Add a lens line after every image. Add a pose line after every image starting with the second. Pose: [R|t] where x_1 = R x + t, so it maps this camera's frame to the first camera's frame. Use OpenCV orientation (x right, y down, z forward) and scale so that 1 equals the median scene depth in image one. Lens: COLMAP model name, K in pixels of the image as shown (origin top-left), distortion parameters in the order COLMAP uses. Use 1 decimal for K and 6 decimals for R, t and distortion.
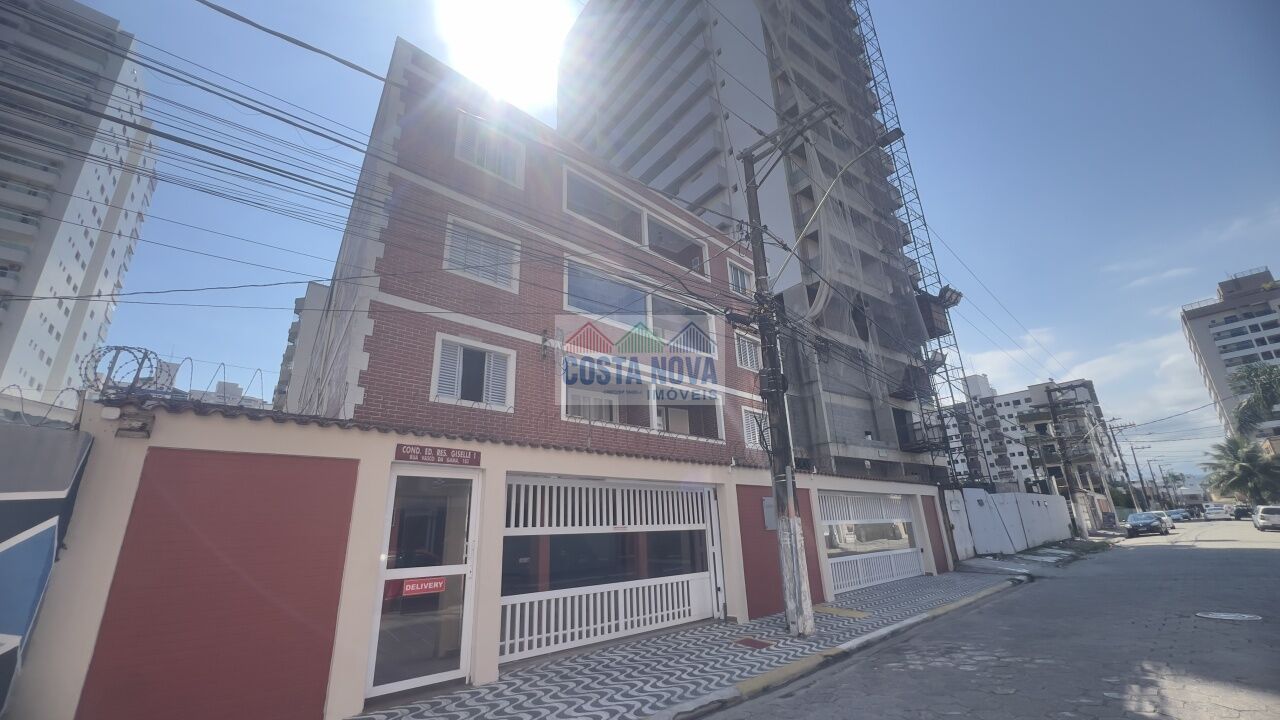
lens RADIAL K [[507.4, 0, 640.6], [0, 507.4, 355.1], [0, 0, 1]] dist [-0.015895, 0.002819]
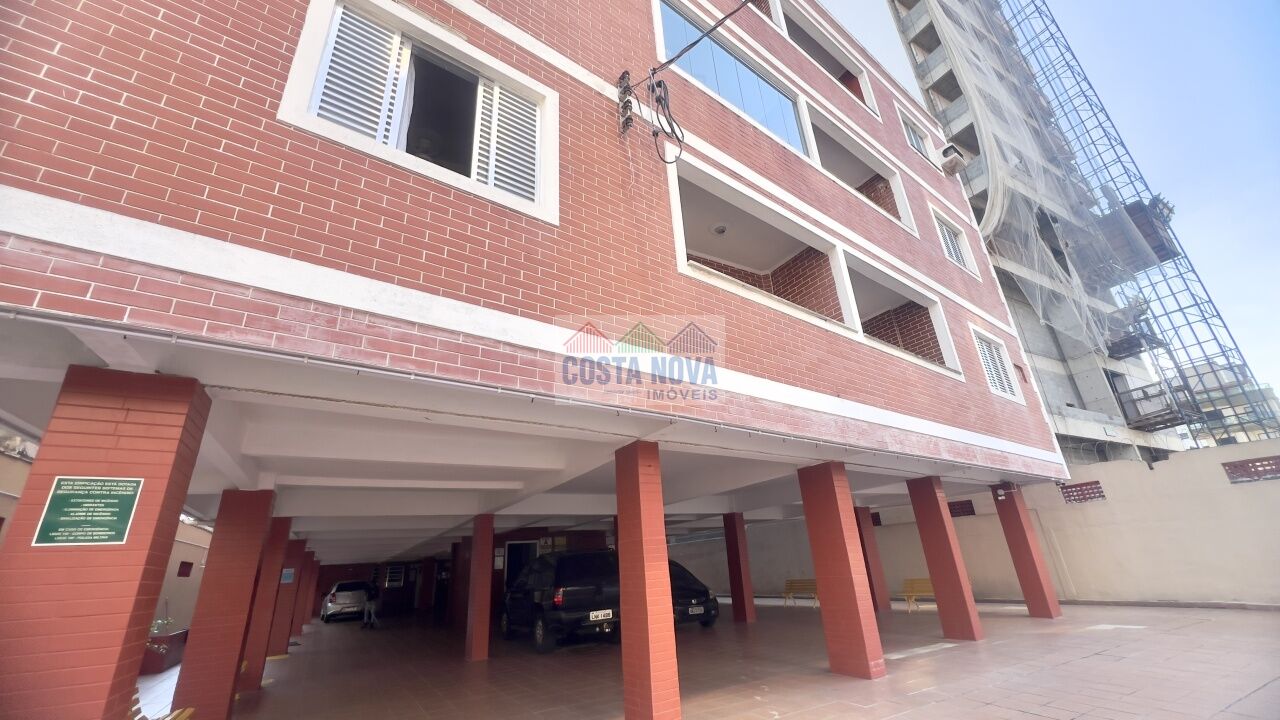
lens RADIAL K [[507.4, 0, 640.6], [0, 507.4, 355.1], [0, 0, 1]] dist [-0.015895, 0.002819]
pose [[0.994570, -0.054757, -0.088500, -0.071725], [0.050201, 0.997337, -0.052903, 0.098247], [0.091161, 0.048173, 0.994670, 0.282395]]
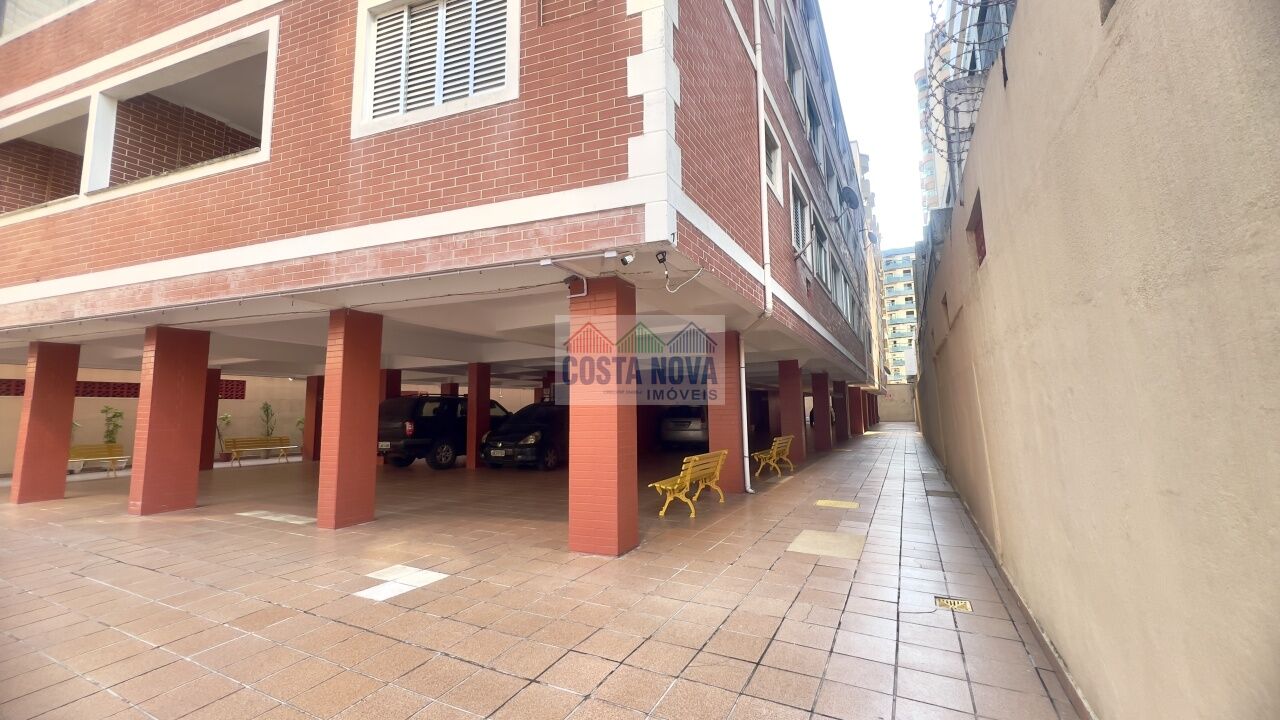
lens RADIAL K [[507.4, 0, 640.6], [0, 507.4, 355.1], [0, 0, 1]] dist [-0.015895, 0.002819]
pose [[0.457412, -0.094398, -0.884230, 0.042776], [0.290870, 0.955535, 0.048456, 0.131285], [0.840339, -0.279360, 0.464531, 0.364266]]
